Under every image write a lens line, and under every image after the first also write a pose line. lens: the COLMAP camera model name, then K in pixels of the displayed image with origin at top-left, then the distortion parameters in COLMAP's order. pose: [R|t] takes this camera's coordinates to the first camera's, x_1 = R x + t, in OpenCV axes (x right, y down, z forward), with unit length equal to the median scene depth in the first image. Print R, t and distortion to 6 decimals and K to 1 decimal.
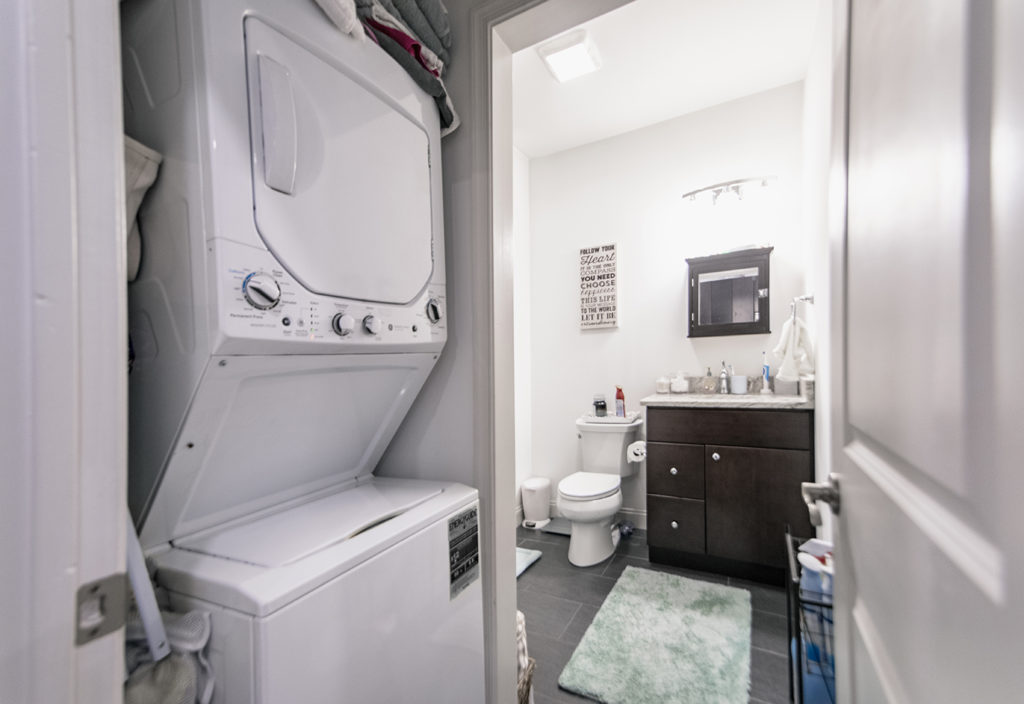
lens RADIAL K [[453.7, 0, 509.0], [0, 453.7, 384.5], [0, 0, 1]] dist [0.036729, -0.000066]
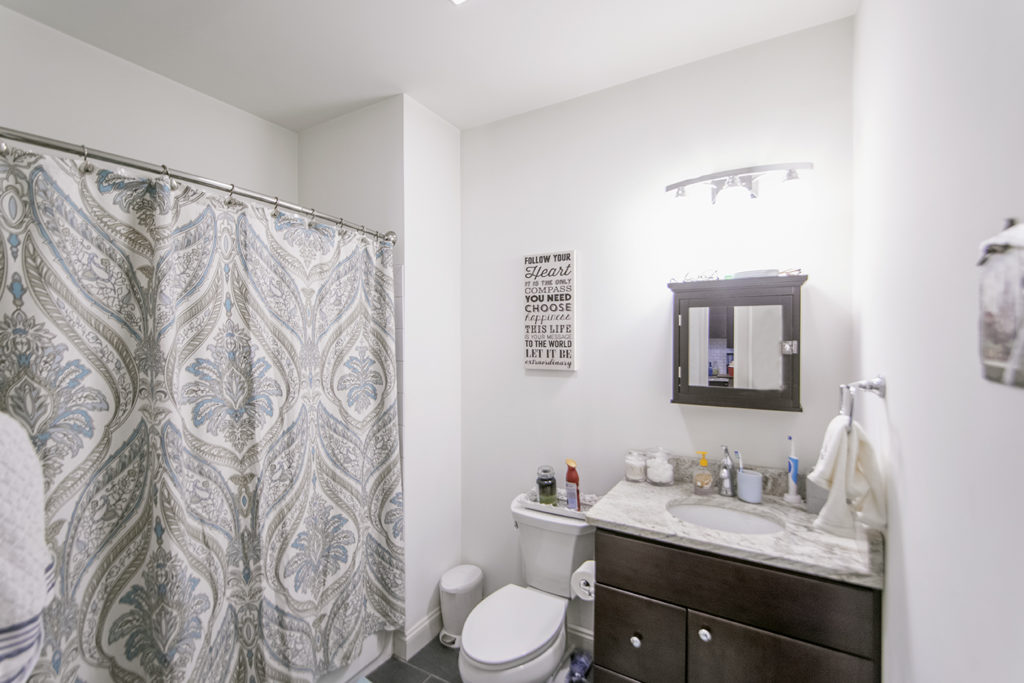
lens RADIAL K [[455.2, 0, 512.0], [0, 455.2, 341.5], [0, 0, 1]] dist [0.000048, 0.000257]
pose [[0.998749, 0.036172, -0.034530, 0.169525], [-0.037481, 0.998573, -0.038029, -0.143169], [0.033105, 0.039276, 0.998680, 0.317451]]
